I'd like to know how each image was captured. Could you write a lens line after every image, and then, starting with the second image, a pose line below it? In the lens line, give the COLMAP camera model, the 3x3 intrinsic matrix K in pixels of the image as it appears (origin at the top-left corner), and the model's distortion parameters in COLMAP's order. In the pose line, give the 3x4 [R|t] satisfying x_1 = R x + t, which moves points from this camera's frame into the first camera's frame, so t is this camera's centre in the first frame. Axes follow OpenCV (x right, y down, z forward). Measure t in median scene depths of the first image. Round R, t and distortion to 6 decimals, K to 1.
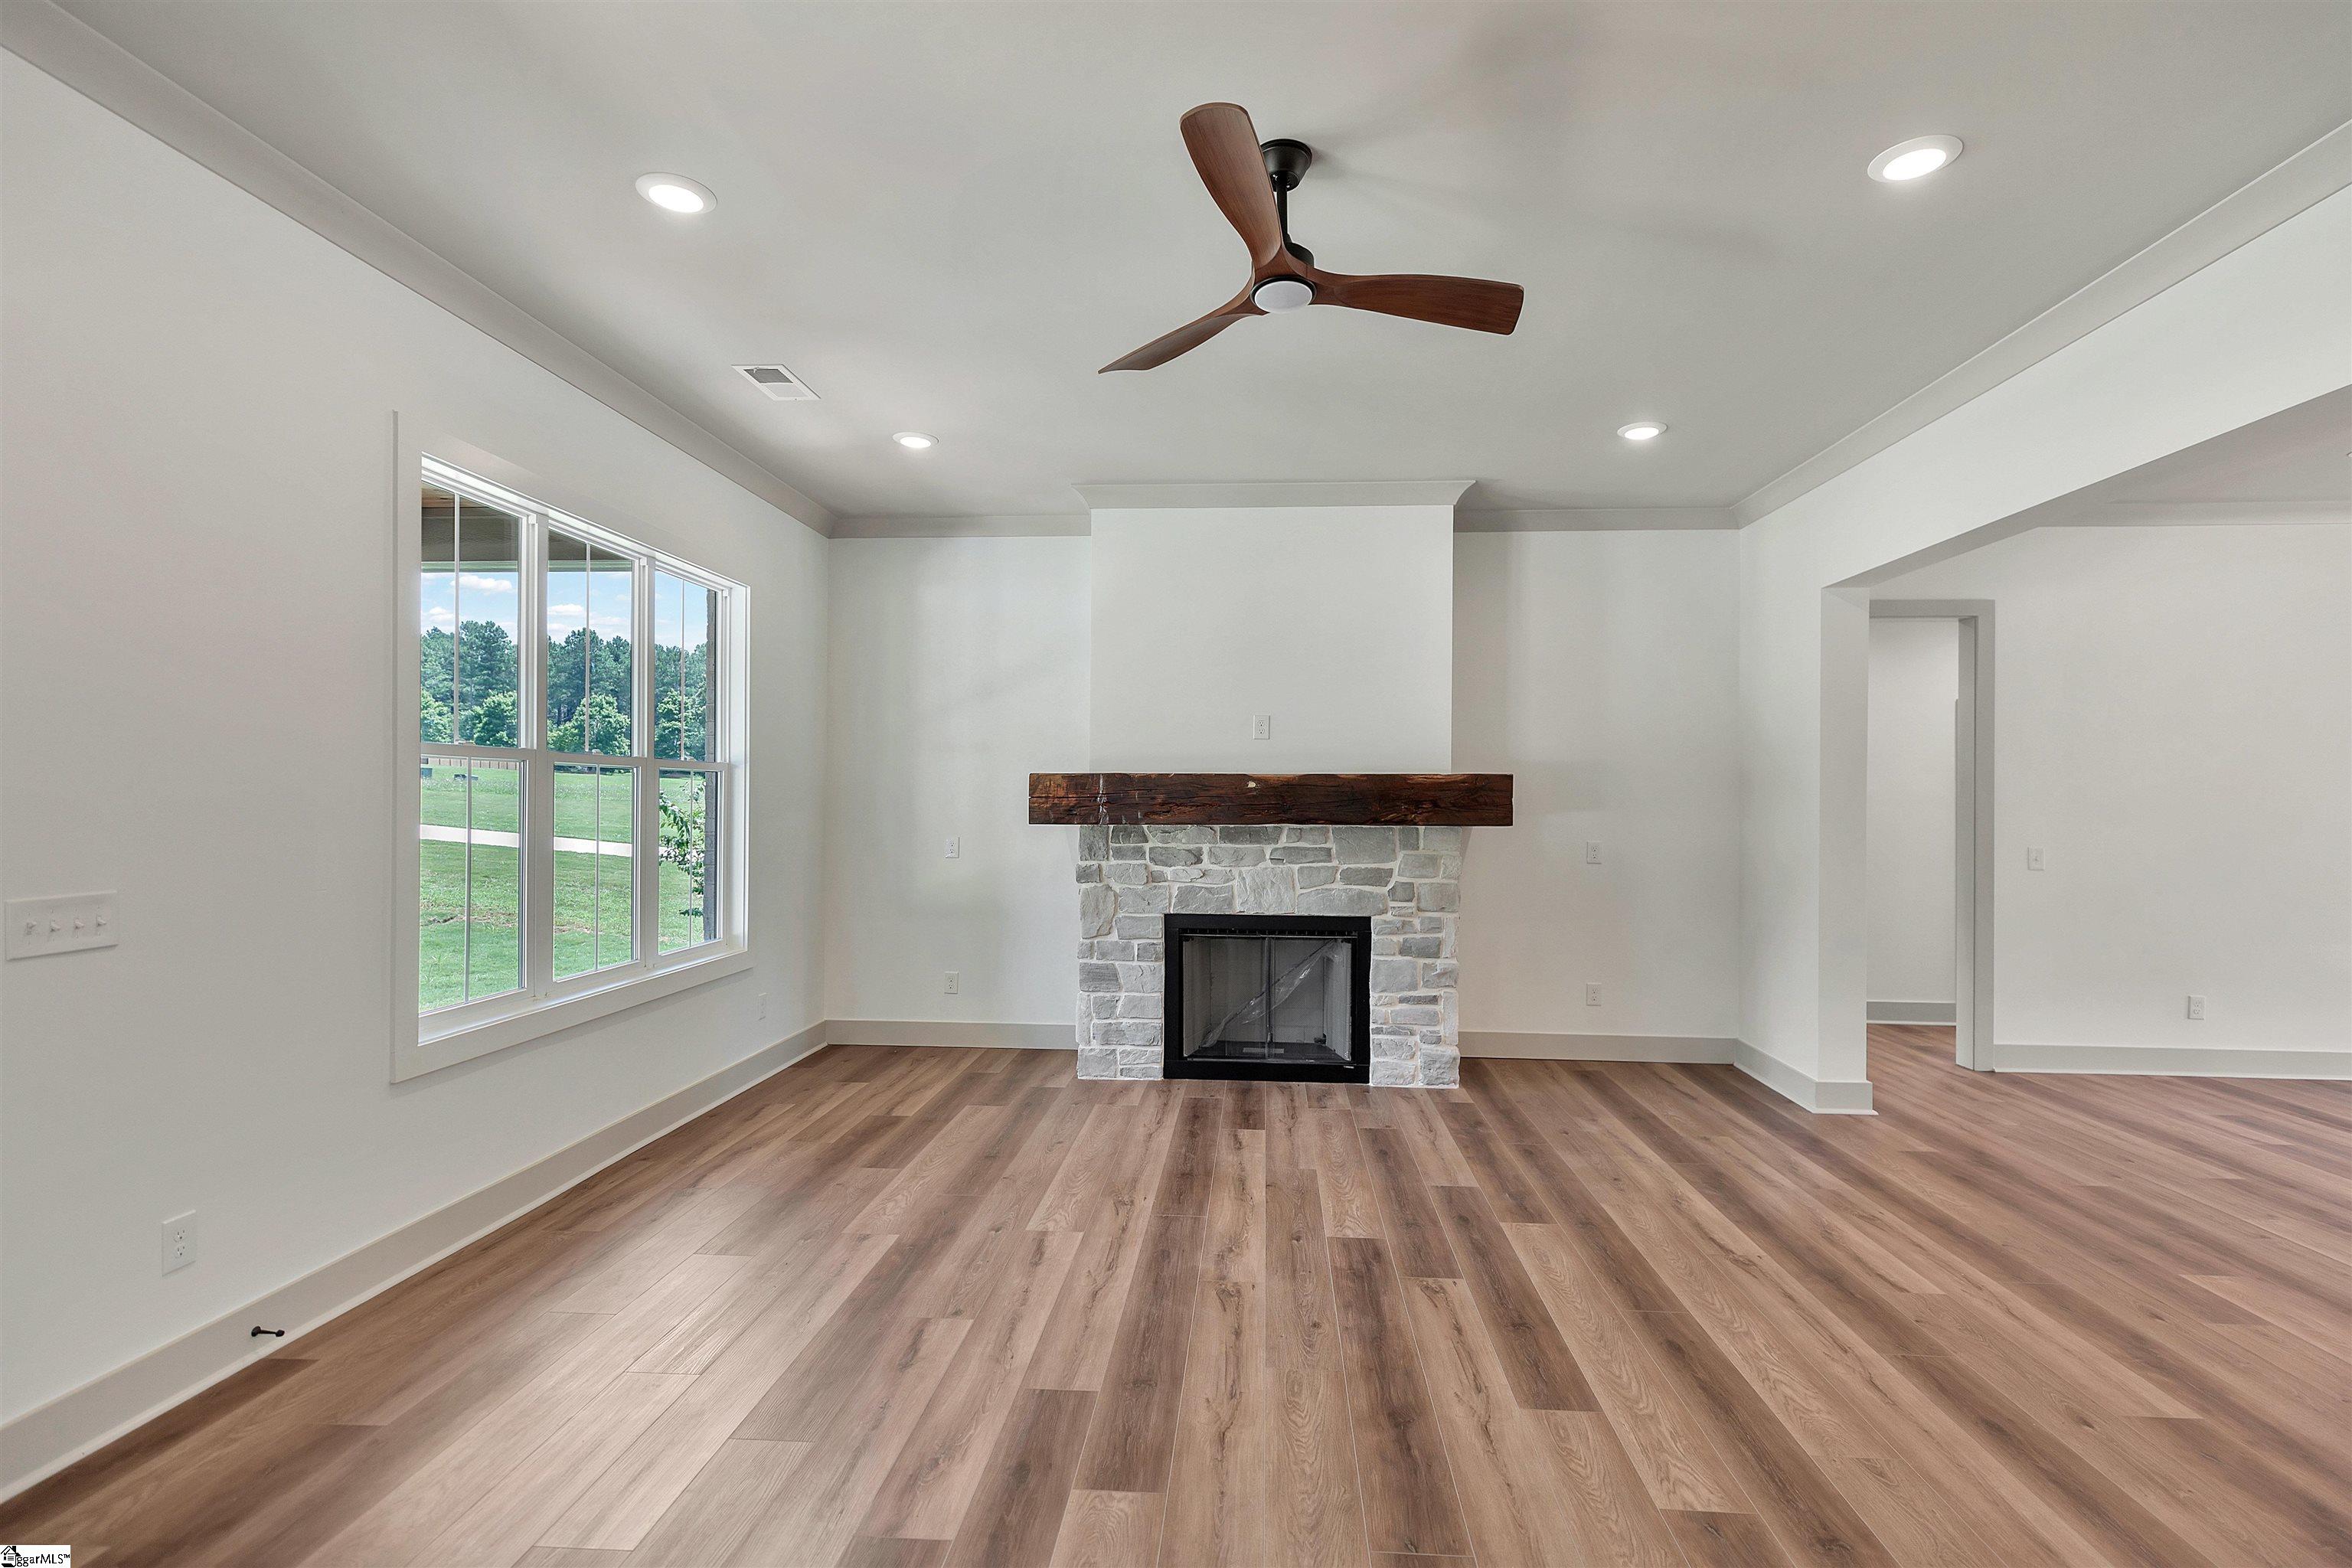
lens RADIAL K [[1097.1, 0, 1185.0], [0, 1097.1, 796.2], [0, 0, 1]] dist [0.003331, -0.000277]
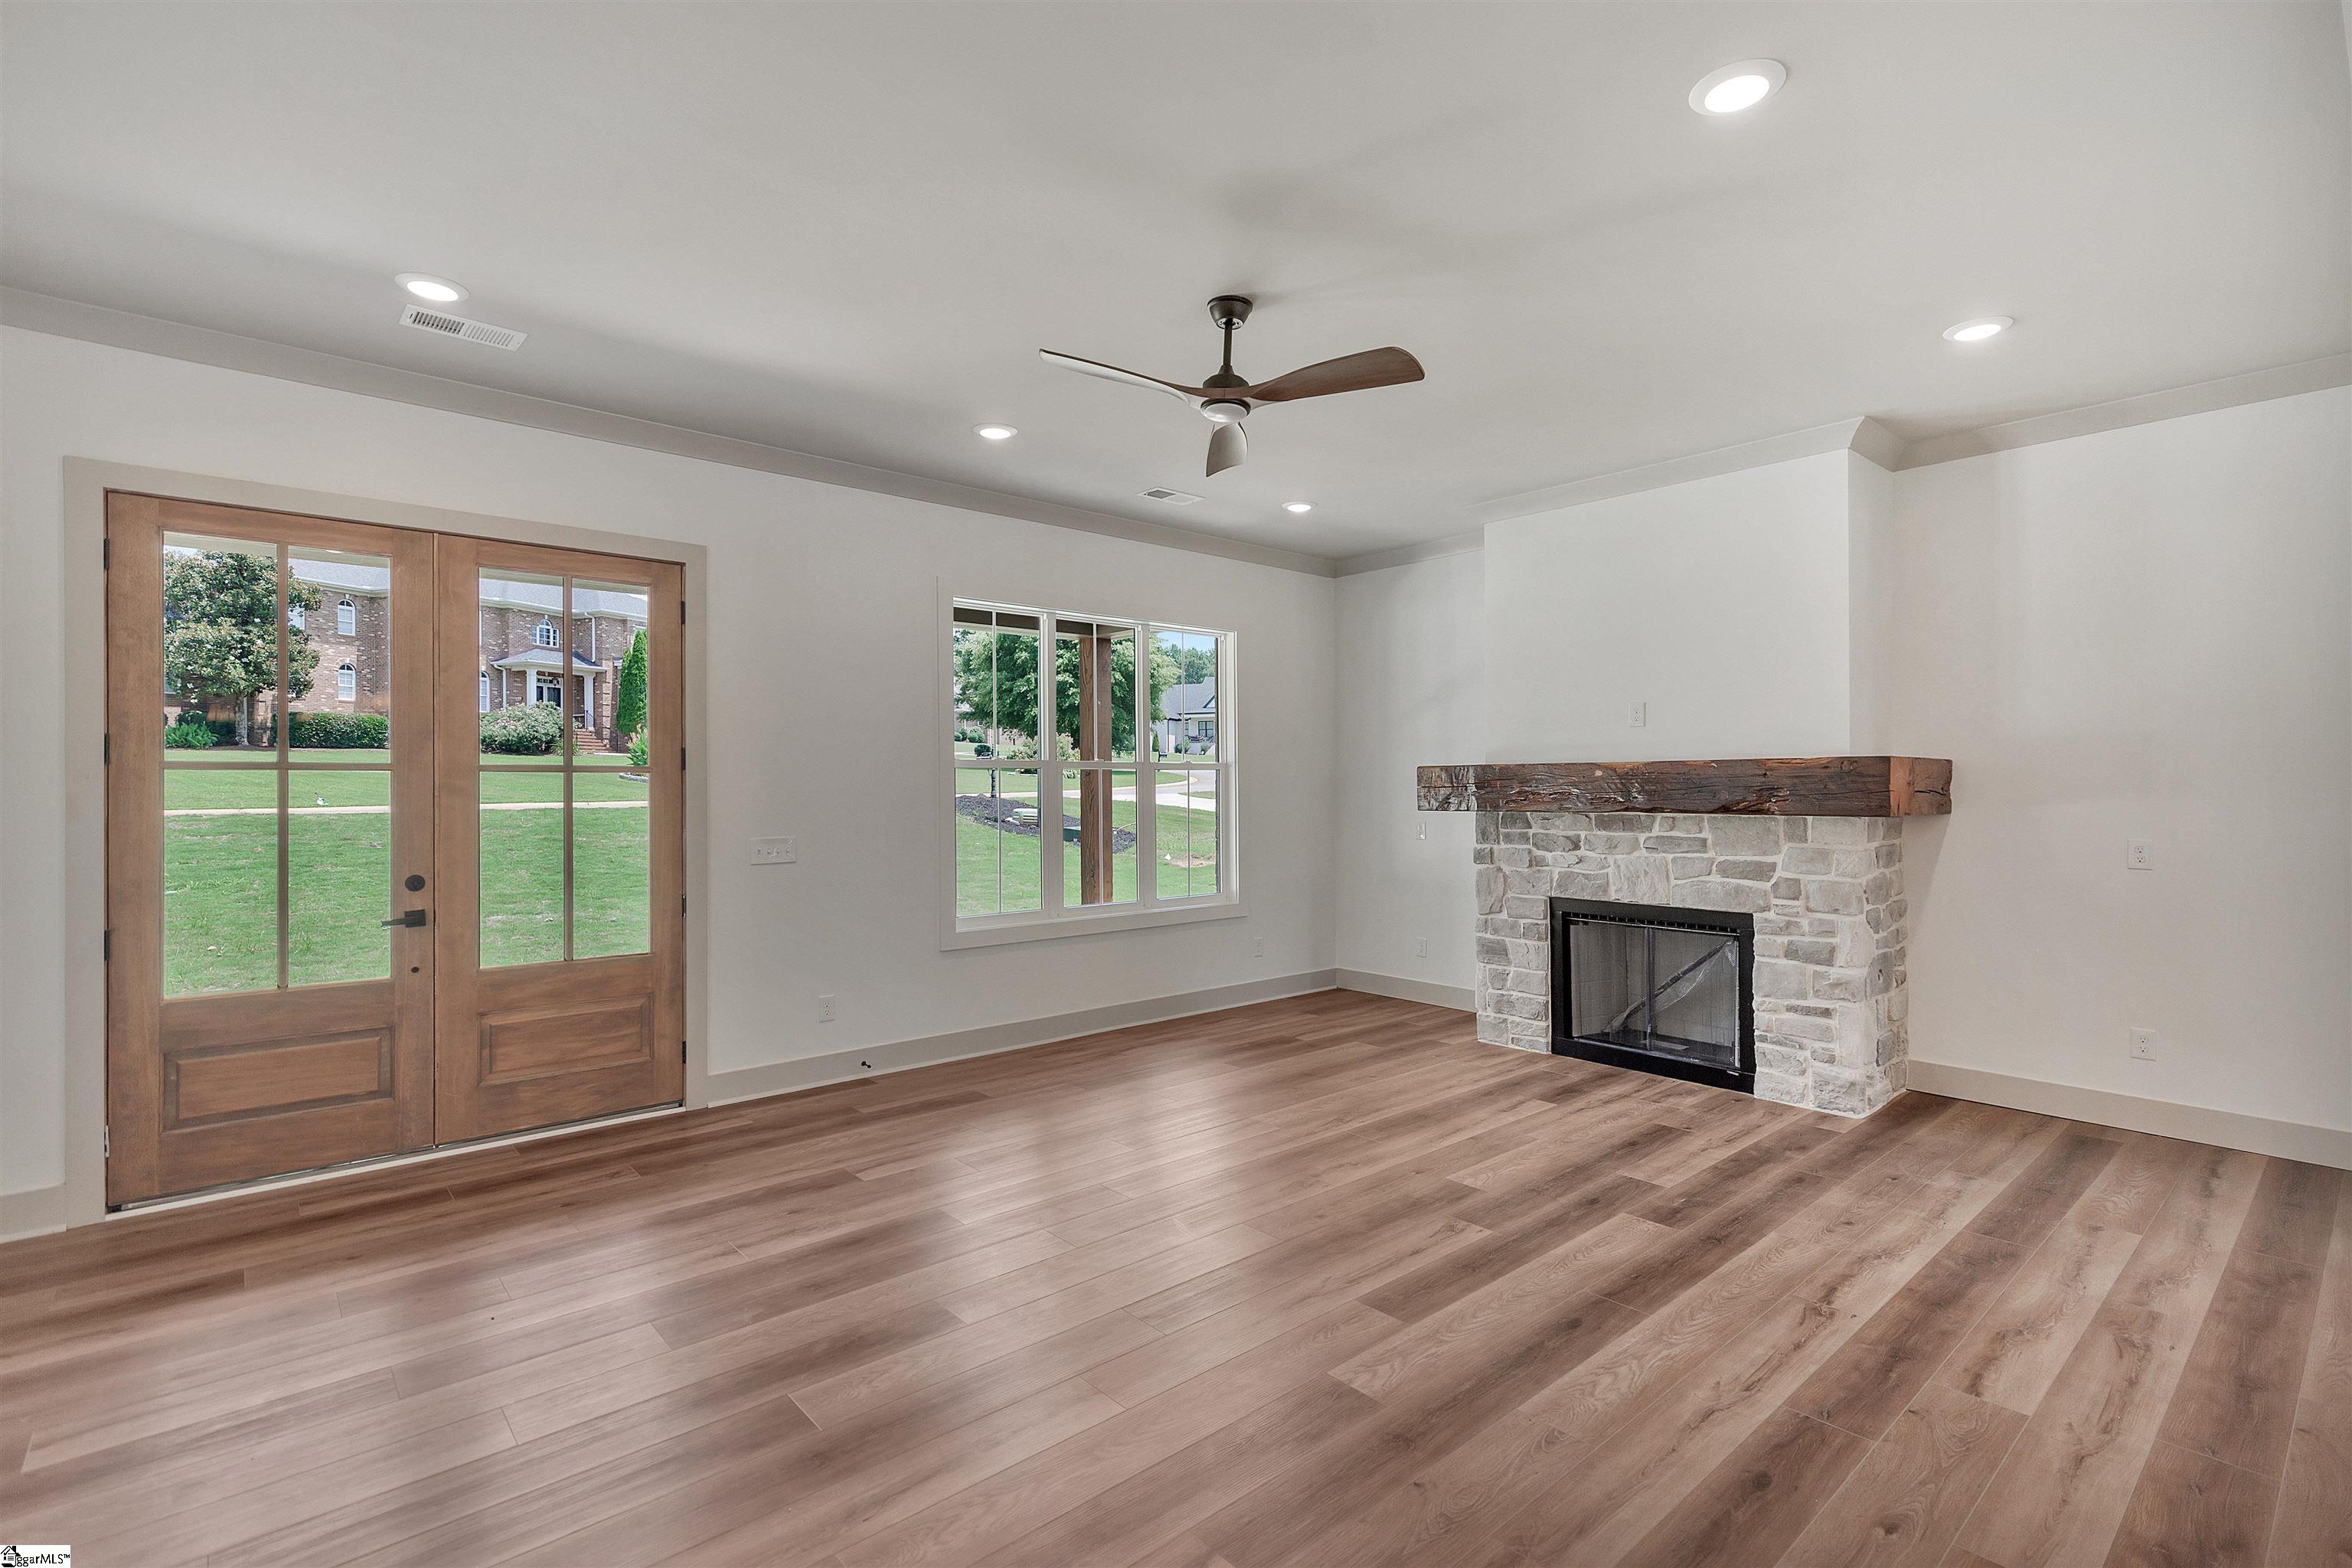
lens RADIAL K [[1084.3, 0, 1183.7], [0, 1084.3, 779.4], [0, 0, 1]] dist [0.004845, 0.000059]
pose [[0.713968, -0.011098, -0.700091, 0.546532], [0.008862, 0.999938, -0.006815, -0.001497], [0.700123, -0.001339, 0.714021, 0.014030]]
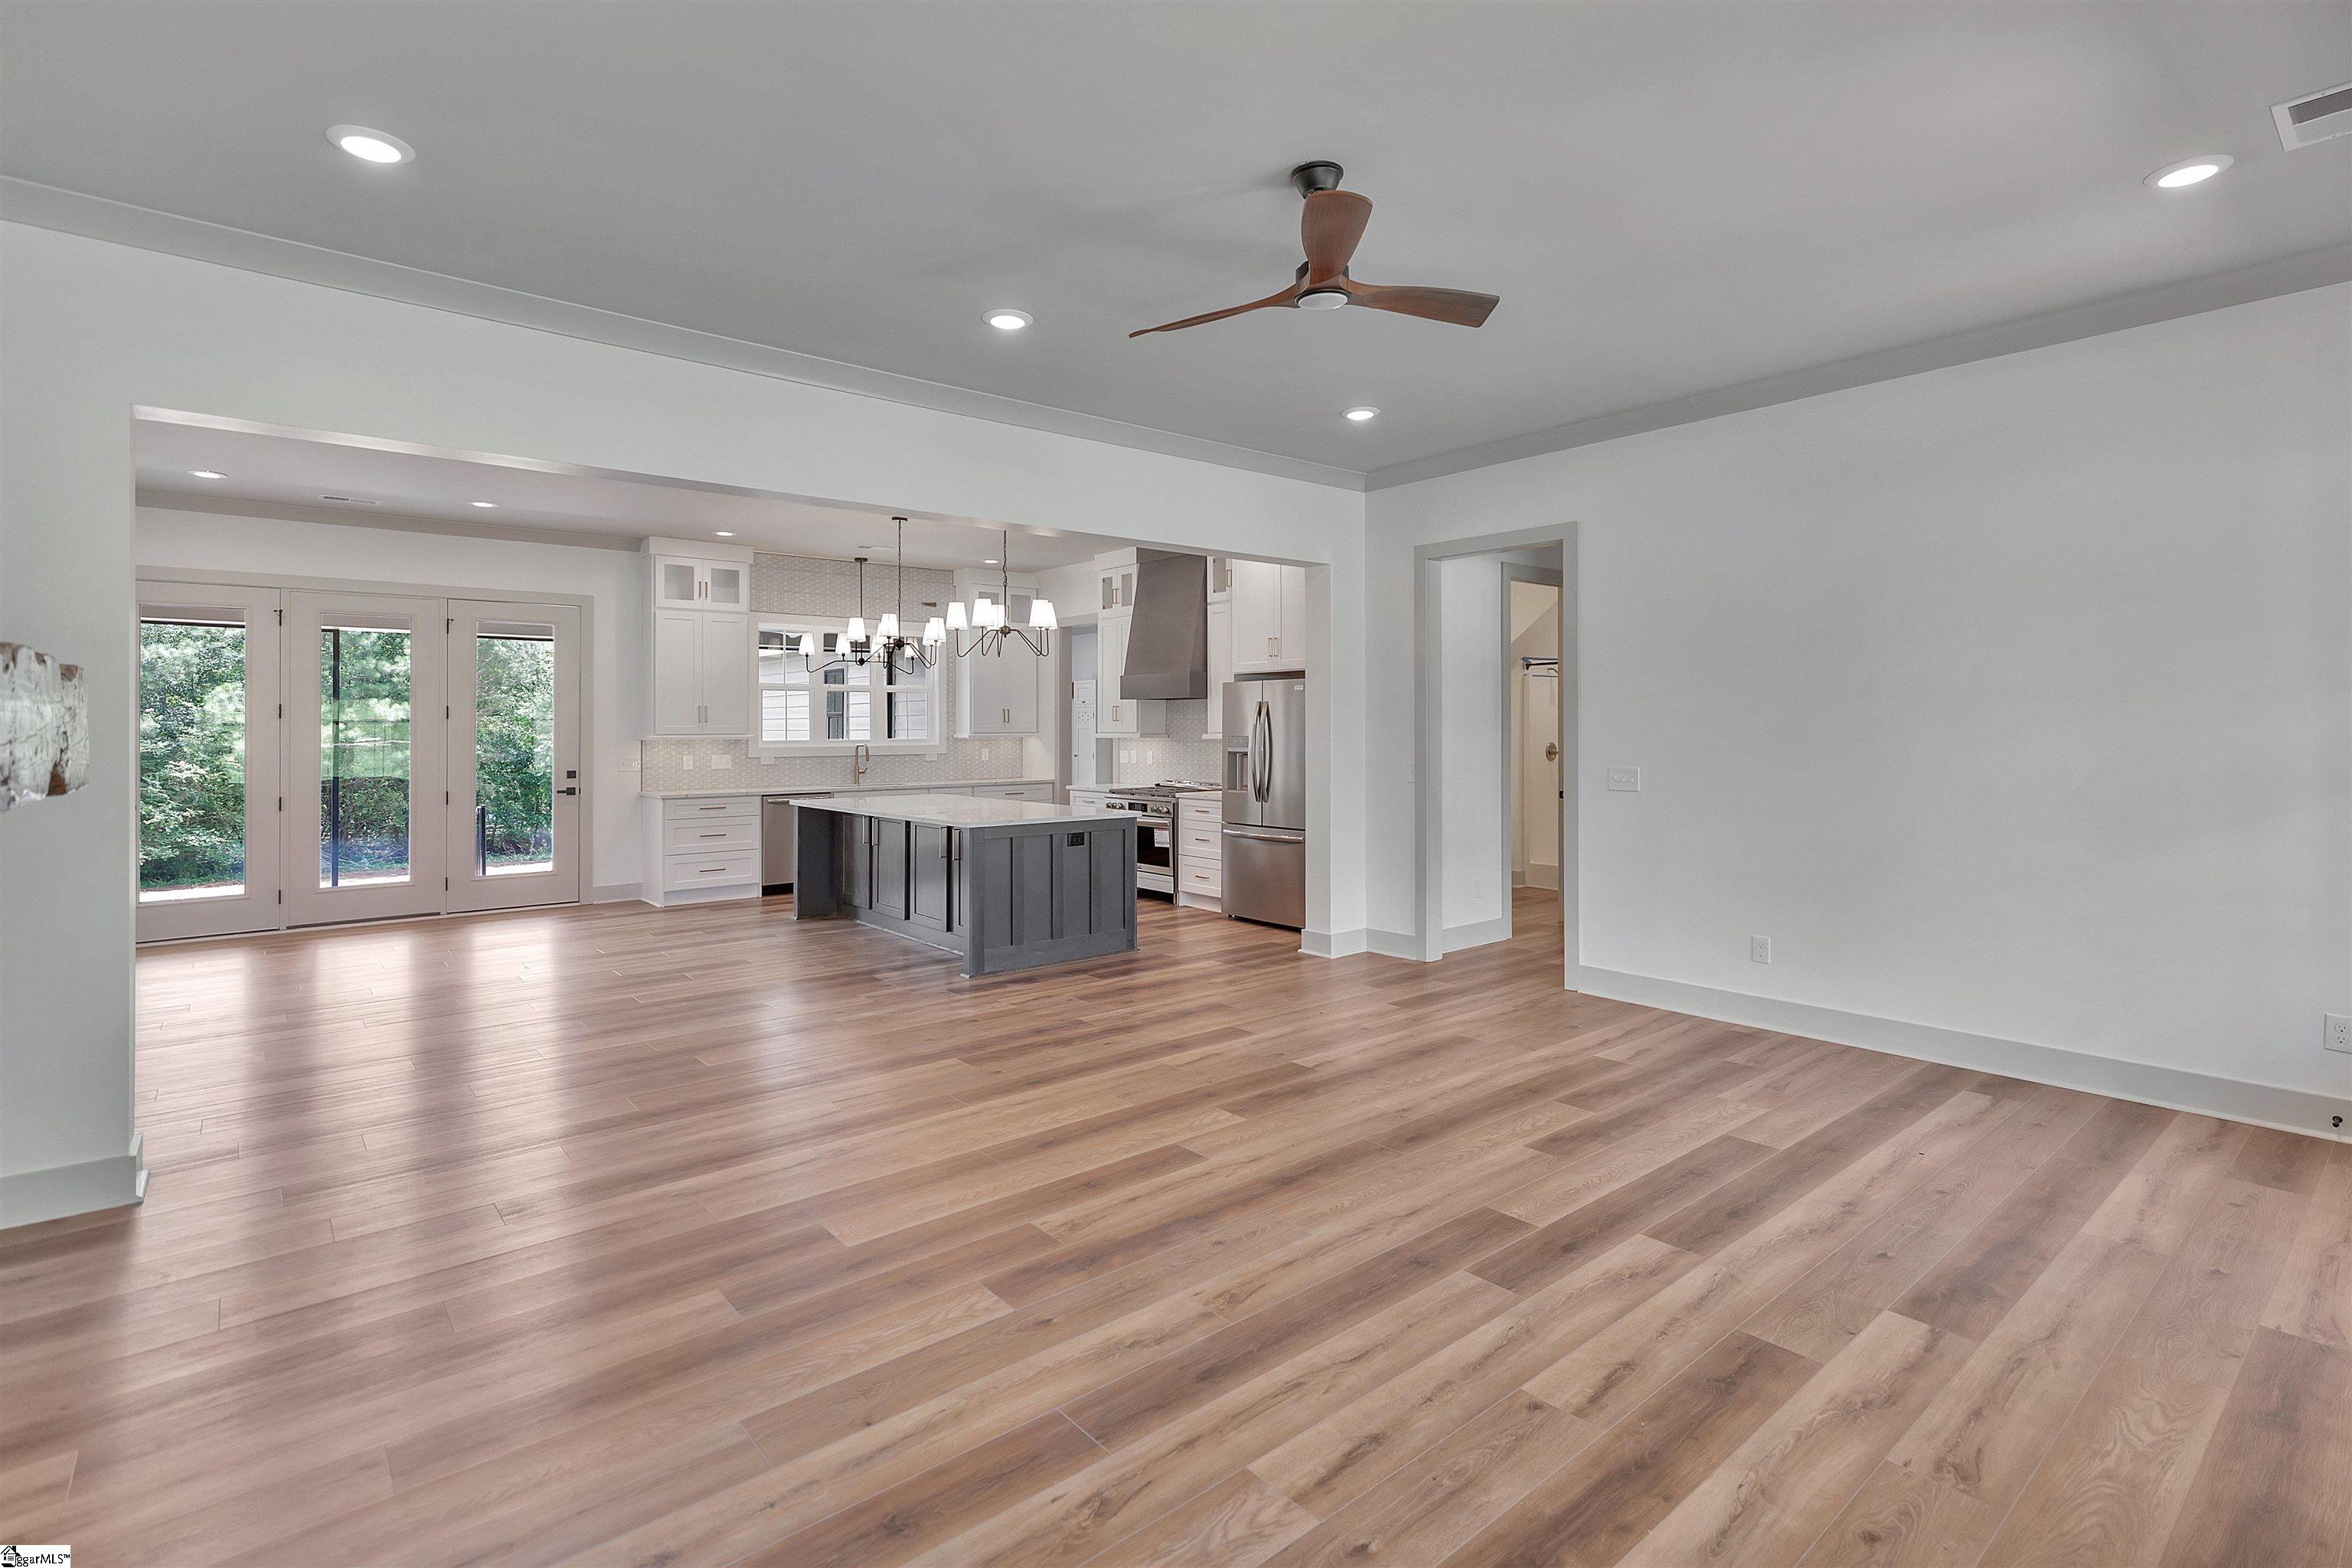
lens RADIAL K [[1115.7, 0, 1195.3], [0, 1115.7, 726.5], [0, 0, 1]] dist [0.000601, -0.000101]
pose [[-0.703931, -0.001903, 0.710266, -0.378592], [-0.002638, 0.999997, 0.000065, 0.001162], [-0.710264, -0.001828, -0.703933, 1.099393]]
